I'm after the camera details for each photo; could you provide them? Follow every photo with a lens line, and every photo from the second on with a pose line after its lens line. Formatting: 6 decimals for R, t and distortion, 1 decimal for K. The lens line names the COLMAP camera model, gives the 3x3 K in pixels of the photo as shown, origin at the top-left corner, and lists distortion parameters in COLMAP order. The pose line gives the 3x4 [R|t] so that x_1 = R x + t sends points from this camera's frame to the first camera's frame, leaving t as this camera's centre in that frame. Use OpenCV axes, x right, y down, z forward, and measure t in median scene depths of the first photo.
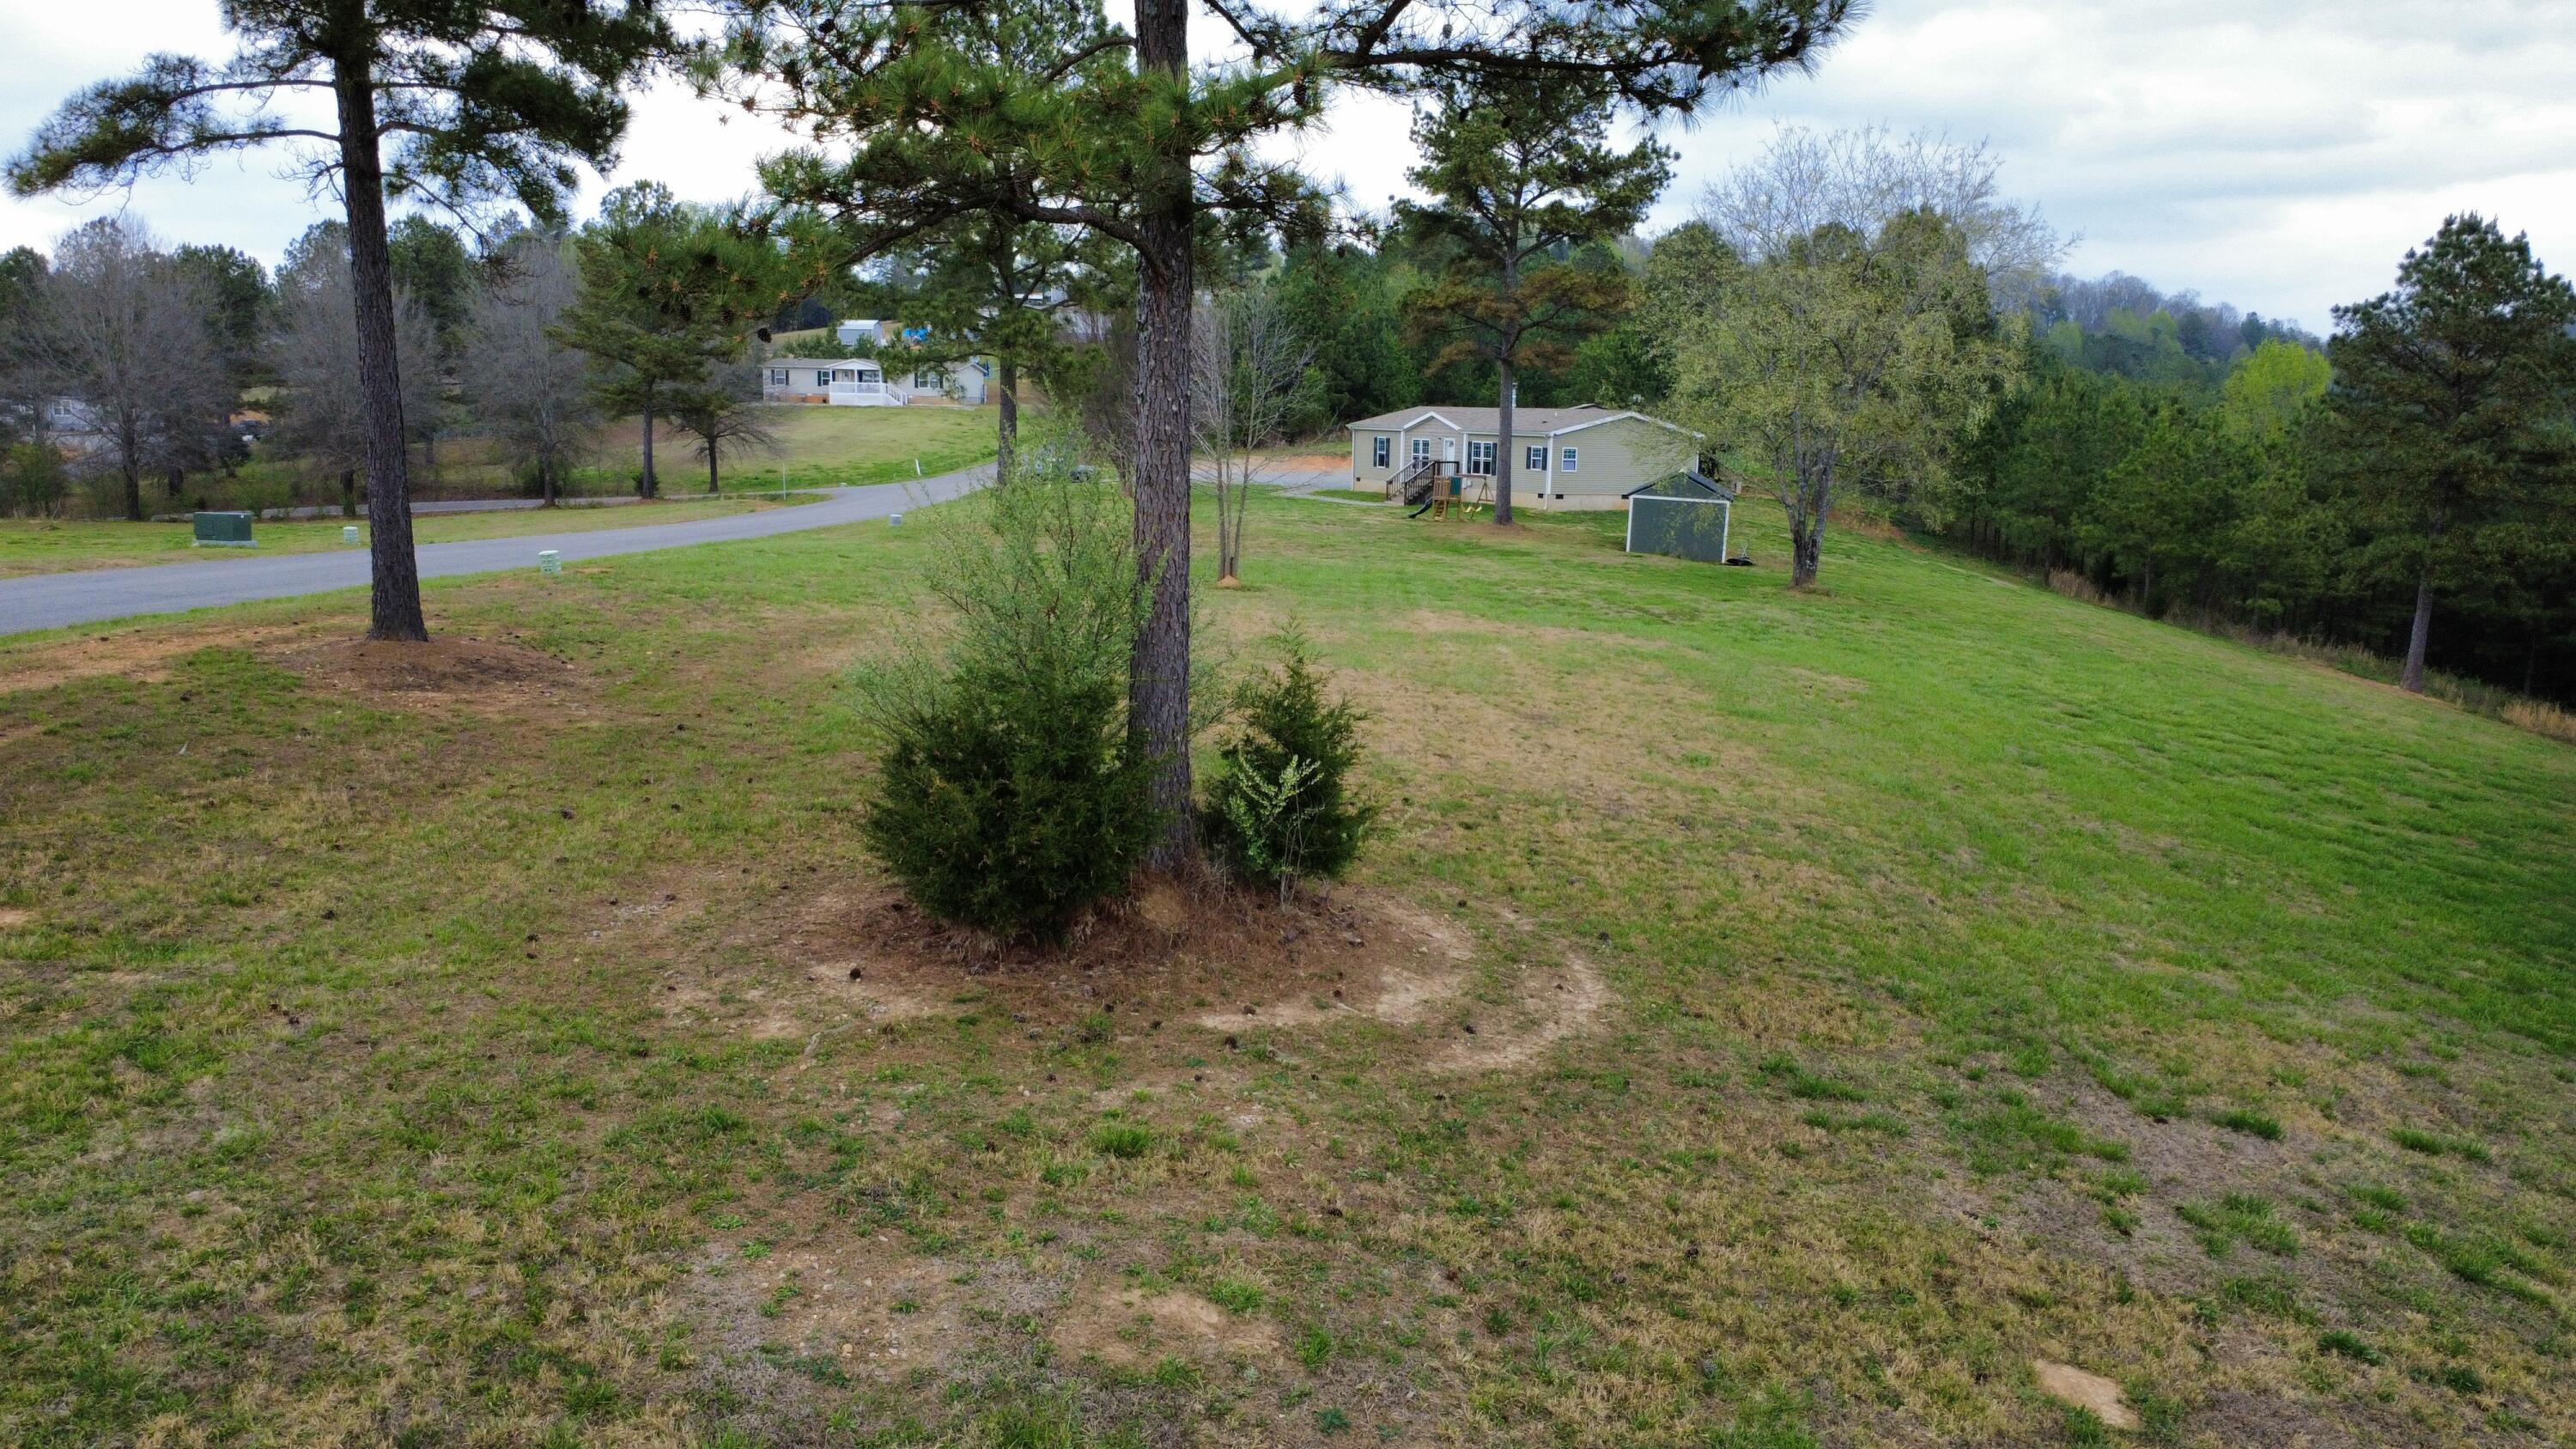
lens RADIAL K [[1877.8, 0, 1288.0], [0, 1877.8, 724.5], [0, 0, 1]] dist [-0.002952, -0.003669]
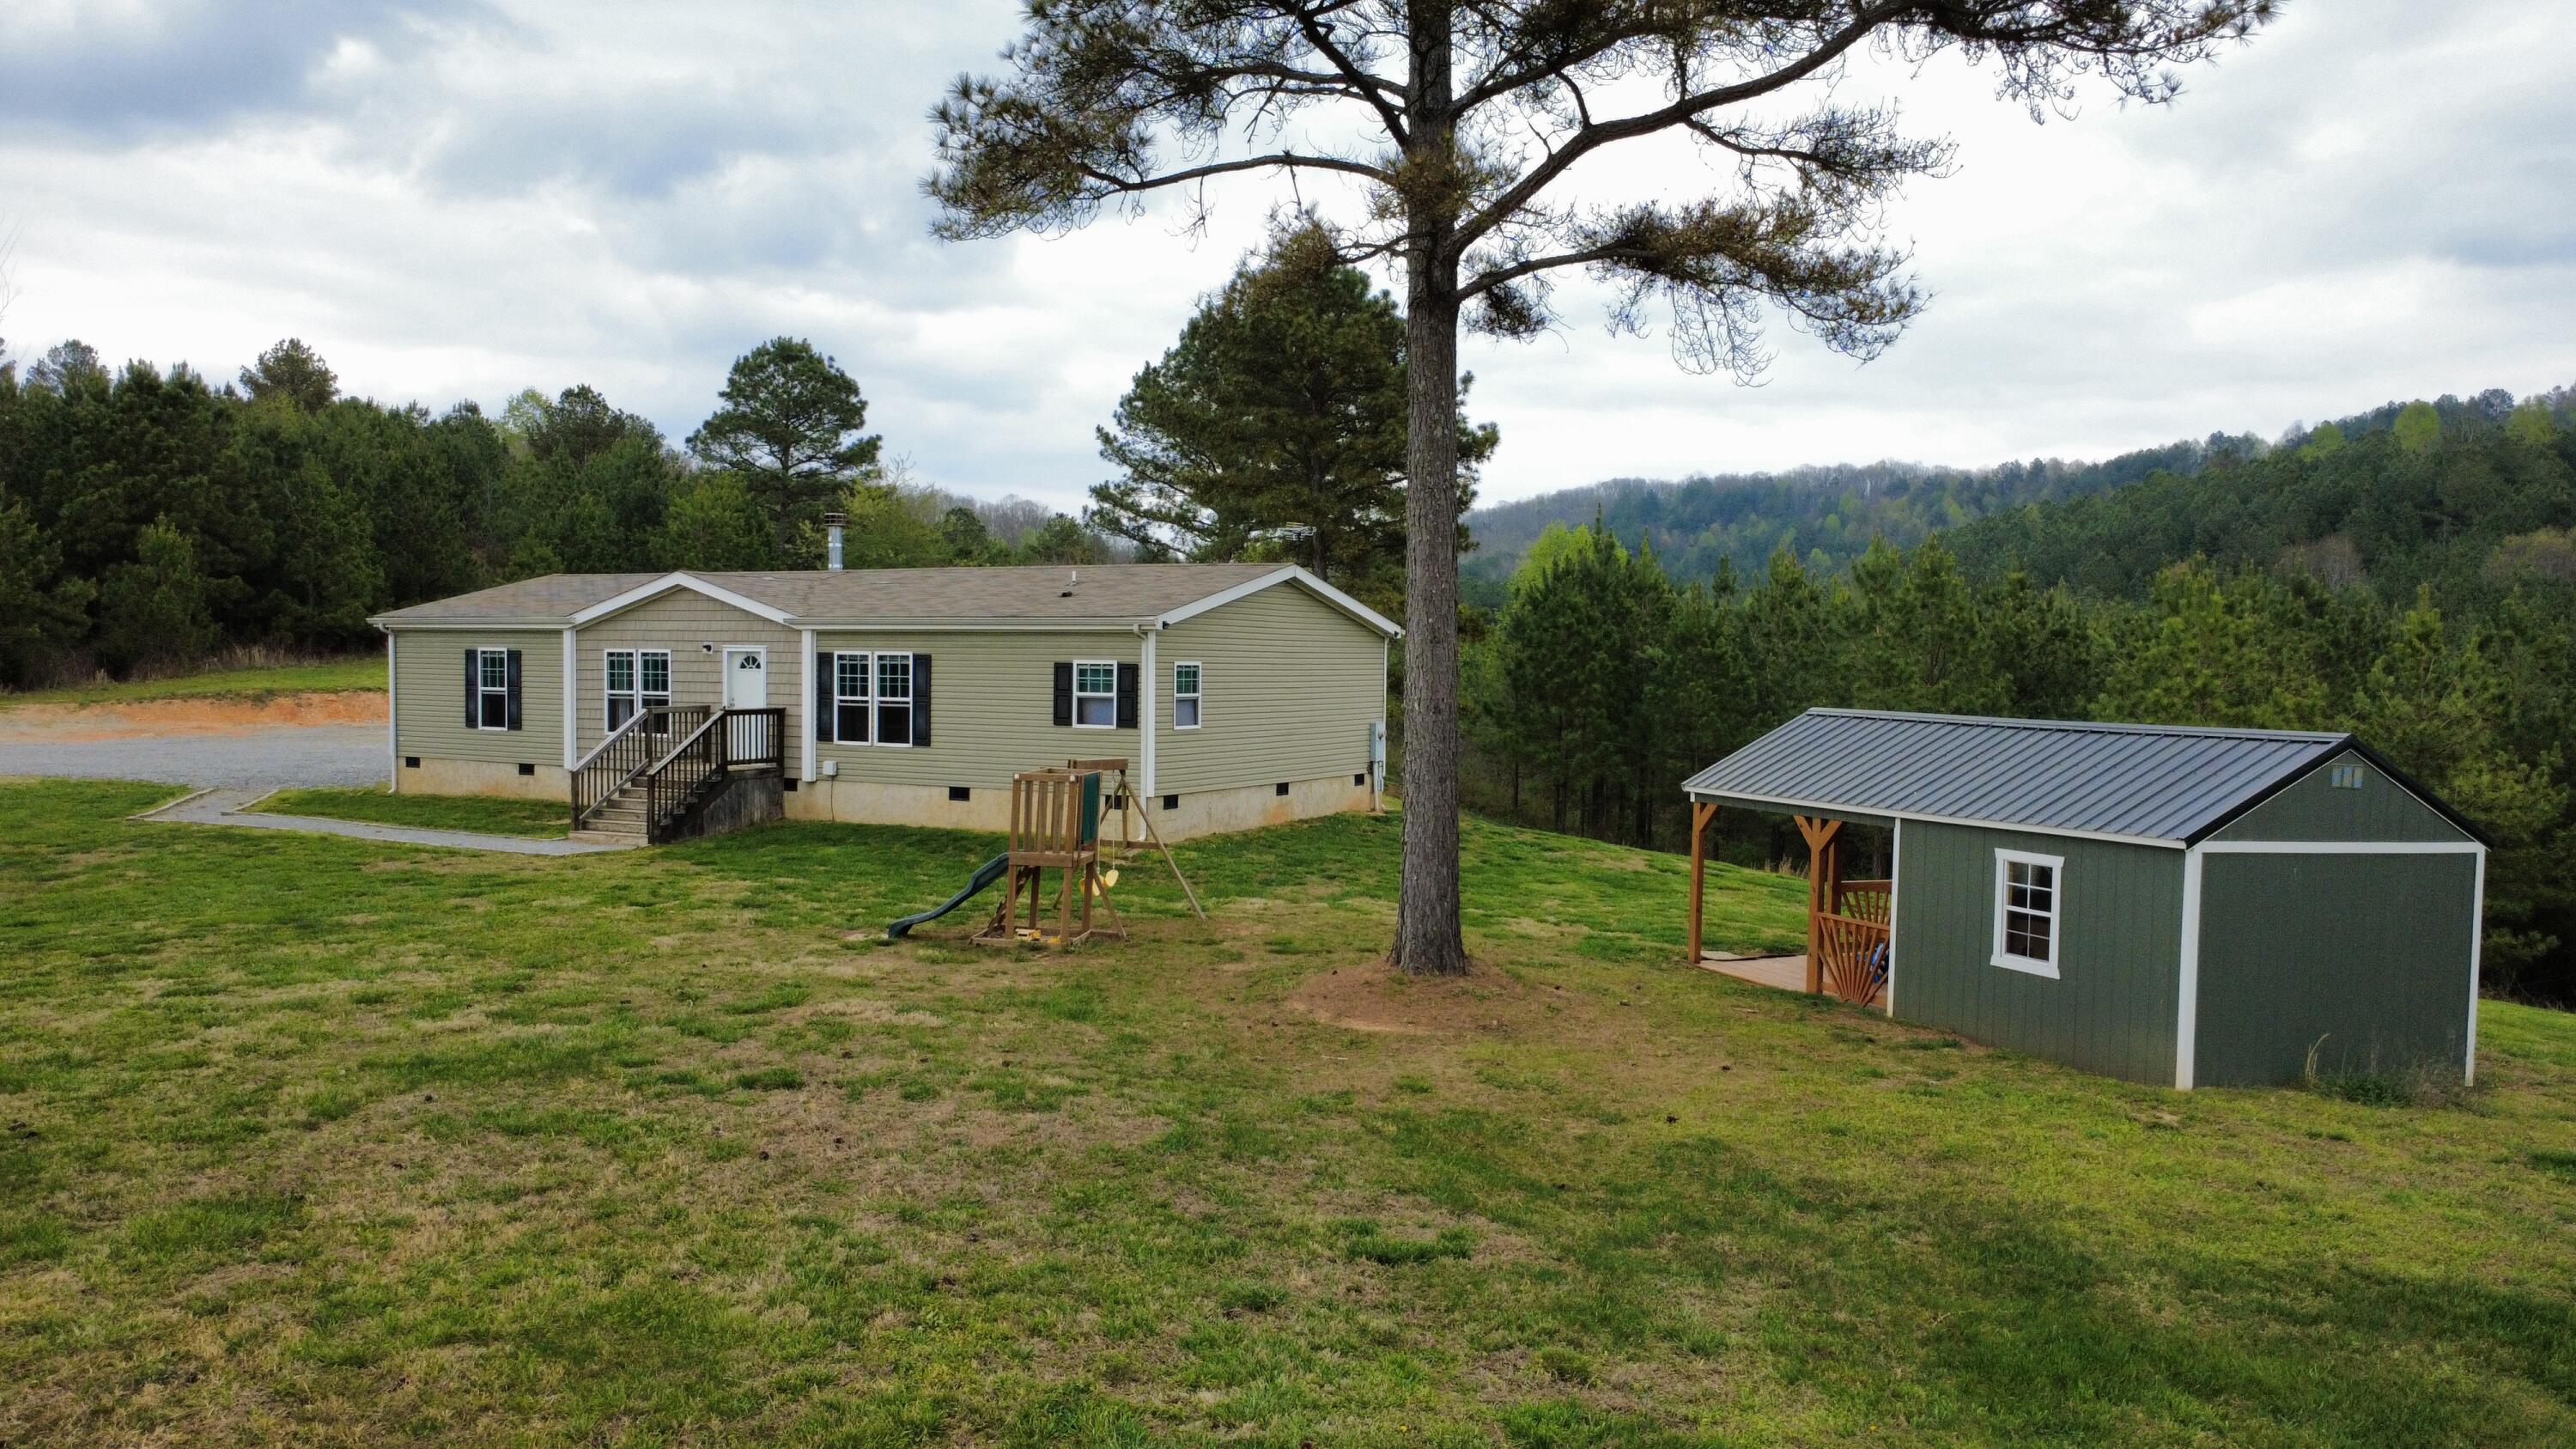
lens RADIAL K [[1883.5, 0, 1288.0], [0, 1883.5, 724.5], [0, 0, 1]] dist [-0.004170, 0.002069]
pose [[0.827737, -0.034790, 0.560037, -0.048090], [0.101868, 0.990808, -0.089012, -0.150406], [-0.551792, 0.130728, 0.823672, 1.027617]]
